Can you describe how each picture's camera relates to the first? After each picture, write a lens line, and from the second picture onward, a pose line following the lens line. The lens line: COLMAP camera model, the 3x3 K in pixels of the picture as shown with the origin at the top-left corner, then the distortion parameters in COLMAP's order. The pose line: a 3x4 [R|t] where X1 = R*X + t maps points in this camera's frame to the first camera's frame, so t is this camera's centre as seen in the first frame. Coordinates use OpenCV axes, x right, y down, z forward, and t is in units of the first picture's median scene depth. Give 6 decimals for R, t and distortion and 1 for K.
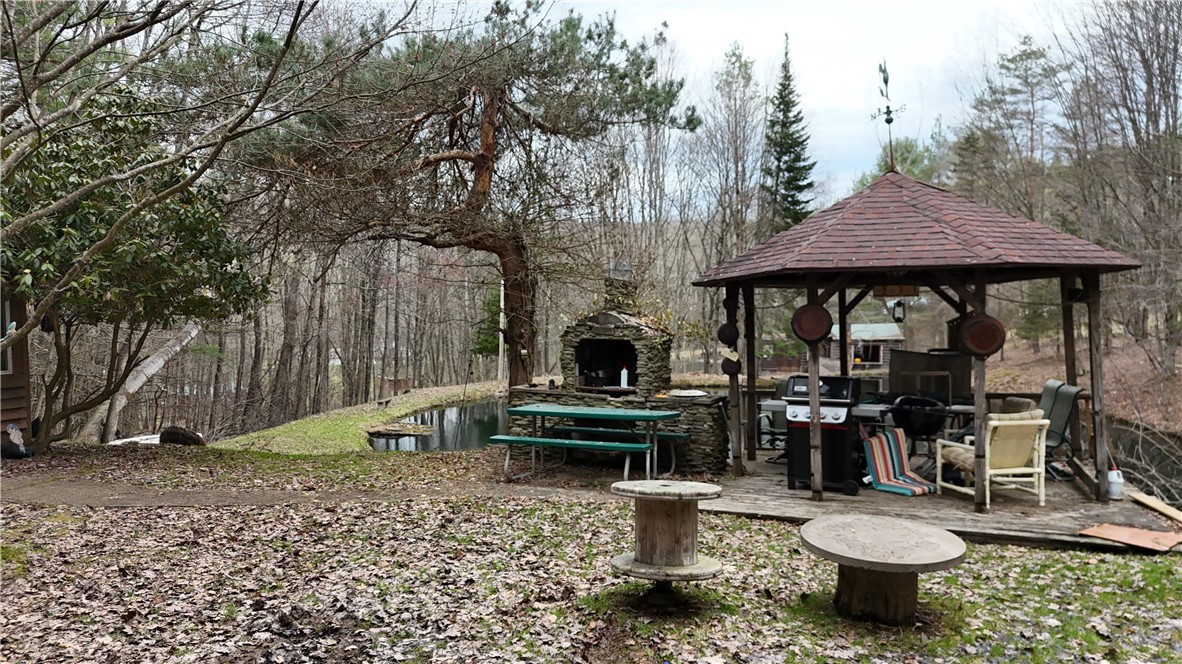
lens RADIAL K [[866.6, 0, 591.8], [0, 866.6, 330.3], [0, 0, 1]] dist [0.015015, -0.008600]
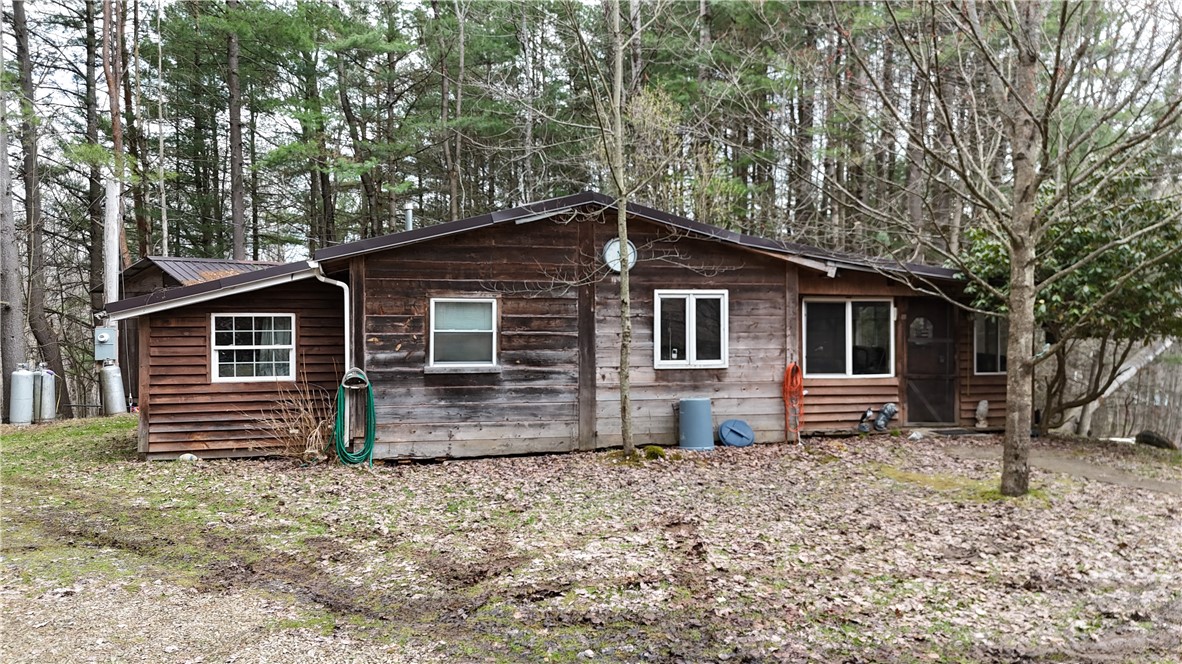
lens RADIAL K [[866.6, 0, 591.6], [0, 866.6, 326.1], [0, 0, 1]] dist [0.015015, -0.008600]
pose [[0.528864, 0.030938, -0.848143, 0.165241], [-0.036525, 0.999239, 0.013674, -0.026233], [0.847920, 0.023747, 0.529591, -0.388812]]
